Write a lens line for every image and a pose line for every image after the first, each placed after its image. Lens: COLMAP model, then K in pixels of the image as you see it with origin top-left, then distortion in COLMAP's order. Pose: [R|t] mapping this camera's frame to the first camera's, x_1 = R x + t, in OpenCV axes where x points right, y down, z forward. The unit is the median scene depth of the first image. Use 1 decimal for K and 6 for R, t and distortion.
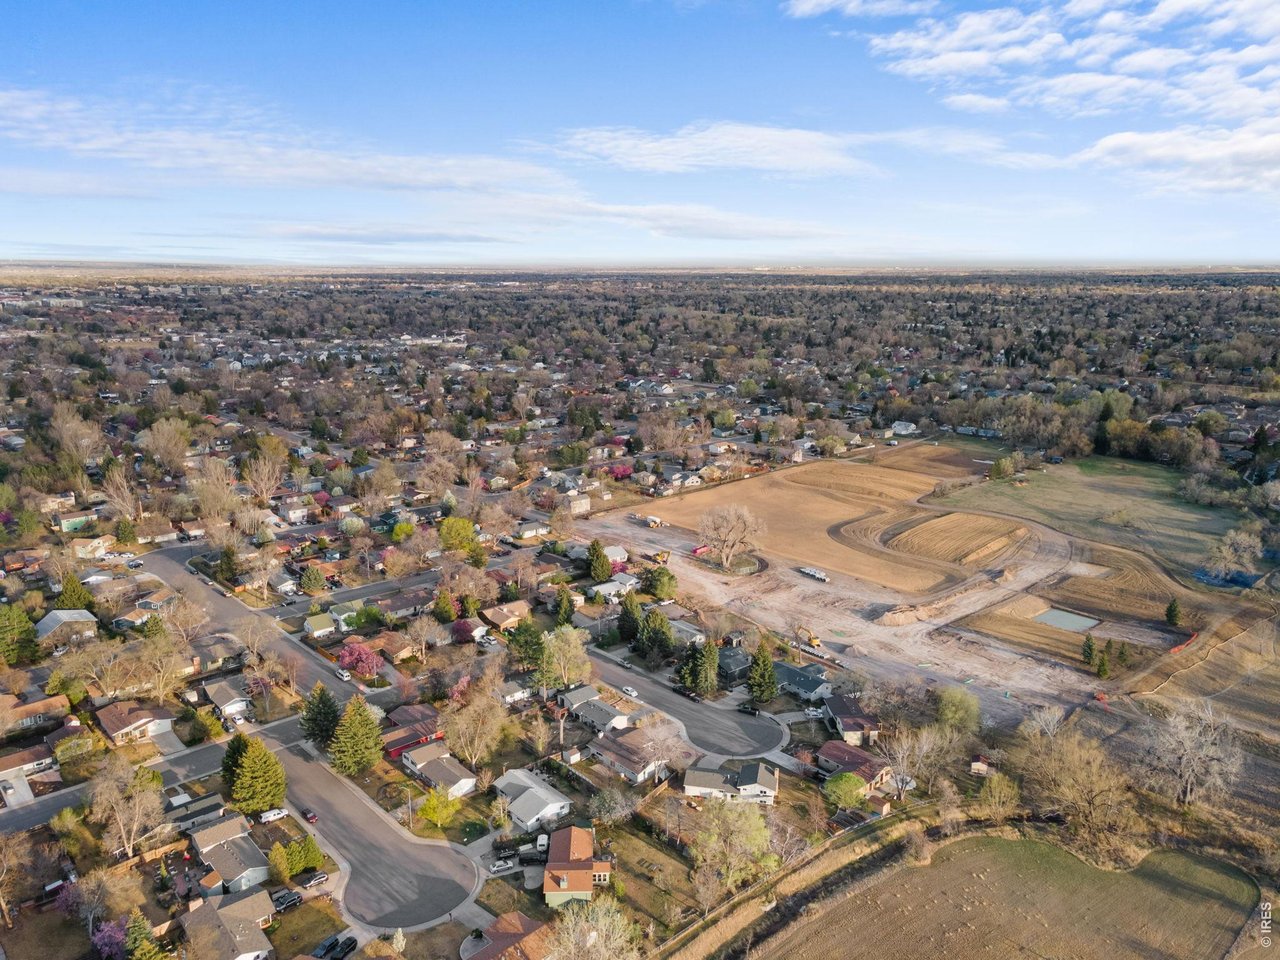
lens RADIAL K [[931.4, 0, 644.2], [0, 931.4, 480.8], [0, 0, 1]] dist [-0.000955, 0.002671]
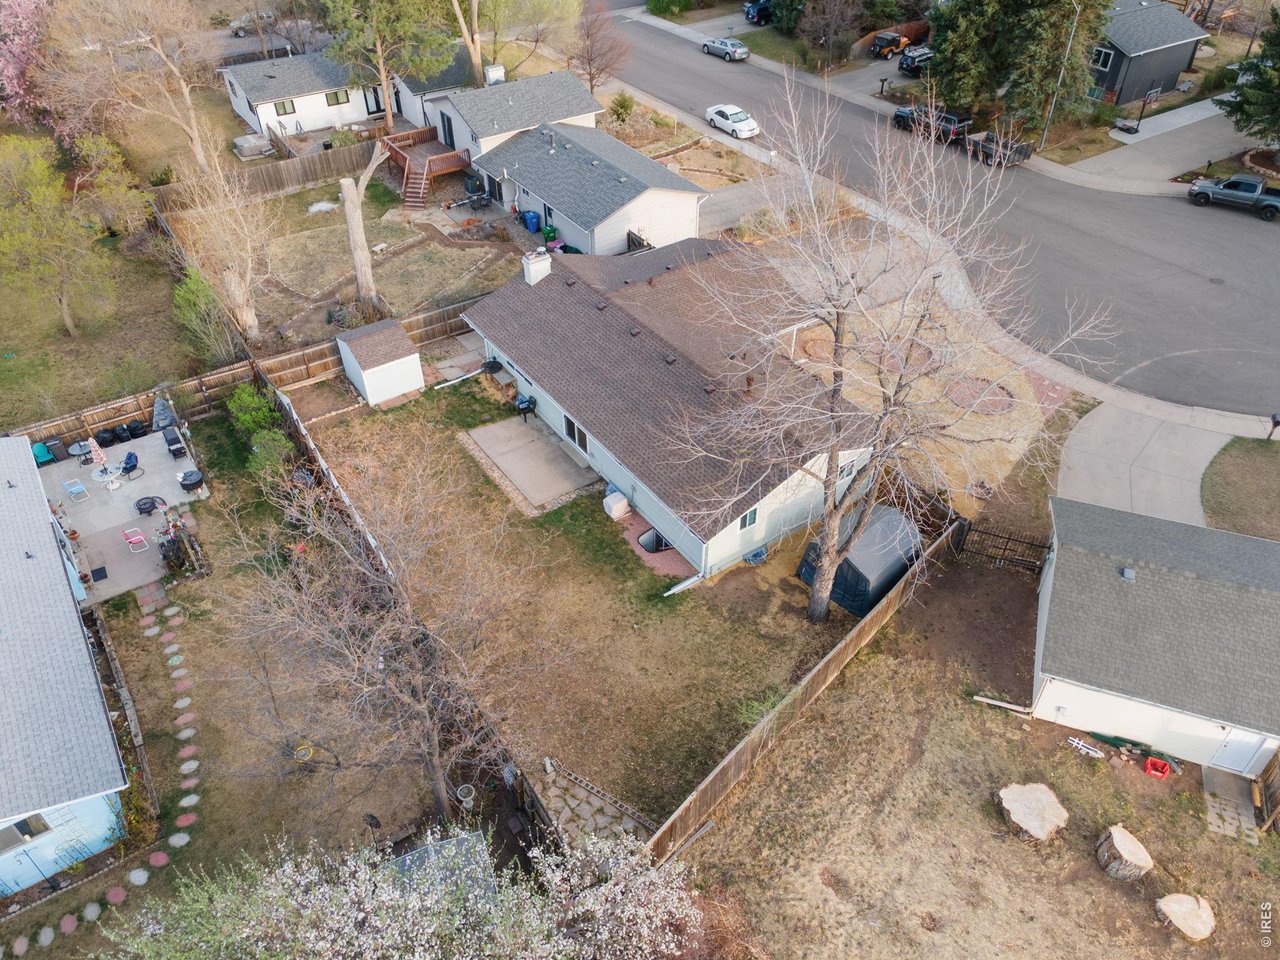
lens RADIAL K [[931.4, 0, 640.6], [0, 931.4, 479.8], [0, 0, 1]] dist [-0.000955, 0.002671]
pose [[0.988422, 0.080144, -0.128834, 0.001459], [-0.012606, 0.889554, 0.456655, 0.215556], [0.151203, -0.449744, 0.880266, 0.783135]]
